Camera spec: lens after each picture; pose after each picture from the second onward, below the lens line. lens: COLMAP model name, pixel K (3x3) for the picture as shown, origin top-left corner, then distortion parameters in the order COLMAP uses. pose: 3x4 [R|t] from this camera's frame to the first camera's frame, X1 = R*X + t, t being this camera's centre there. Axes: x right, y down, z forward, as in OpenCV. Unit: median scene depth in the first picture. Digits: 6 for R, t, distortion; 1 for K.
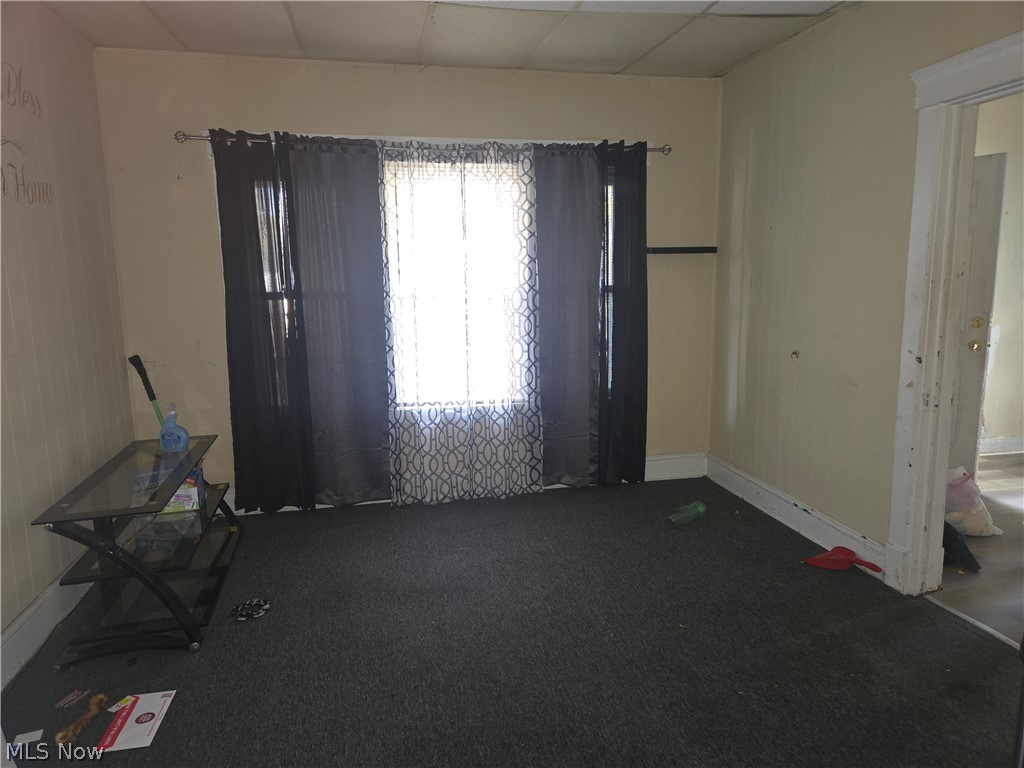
lens RADIAL K [[677.6, 0, 512.0], [0, 677.6, 384.0], [0, 0, 1]] dist [0.060231, -0.001276]
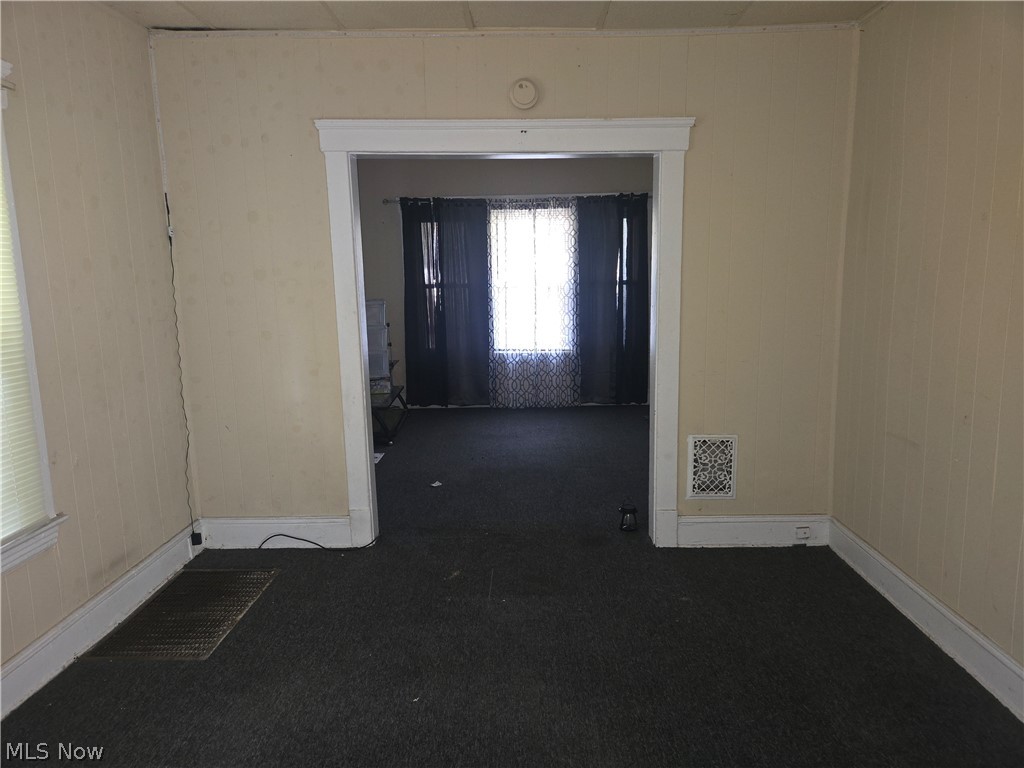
lens RADIAL K [[677.6, 0, 512.0], [0, 677.6, 384.0], [0, 0, 1]] dist [0.060231, -0.001276]
pose [[0.977700, 0.030898, -0.207722, 0.234125], [-0.030257, 0.999523, 0.006267, 0.105543], [0.207816, 0.000158, 0.978168, -0.675182]]
